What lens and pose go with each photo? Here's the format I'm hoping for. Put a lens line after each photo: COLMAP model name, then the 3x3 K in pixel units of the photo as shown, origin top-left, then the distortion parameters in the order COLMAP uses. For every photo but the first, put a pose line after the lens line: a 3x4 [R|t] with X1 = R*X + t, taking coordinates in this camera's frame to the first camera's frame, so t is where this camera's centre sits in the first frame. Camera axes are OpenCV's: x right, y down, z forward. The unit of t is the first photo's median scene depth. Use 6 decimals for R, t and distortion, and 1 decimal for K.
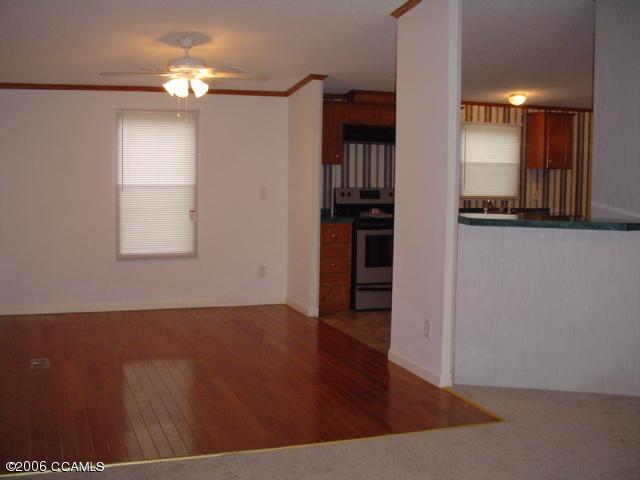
lens RADIAL K [[826.3, 0, 318.1], [0, 826.3, 238.7], [0, 0, 1]] dist [-0.129922, 0.000000]
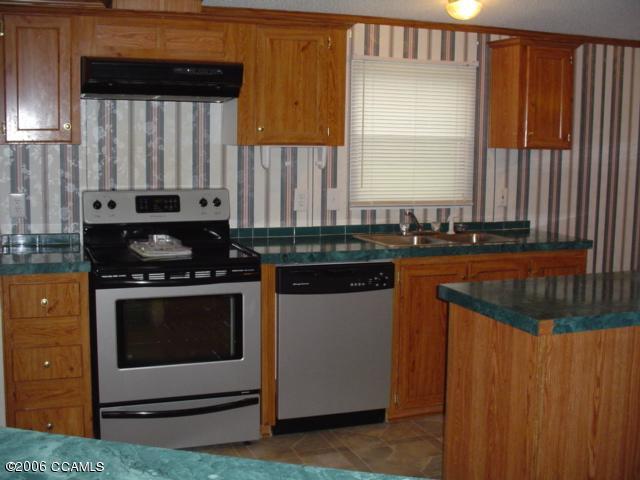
lens RADIAL K [[826.3, 0, 321.7], [0, 826.3, 240.9], [0, 0, 1]] dist [-0.129922, 0.000000]
pose [[0.999922, 0.000944, 0.012448, 0.143972], [-0.001515, 0.998945, 0.045905, -0.050302], [-0.012392, -0.045921, 0.998868, 0.476270]]
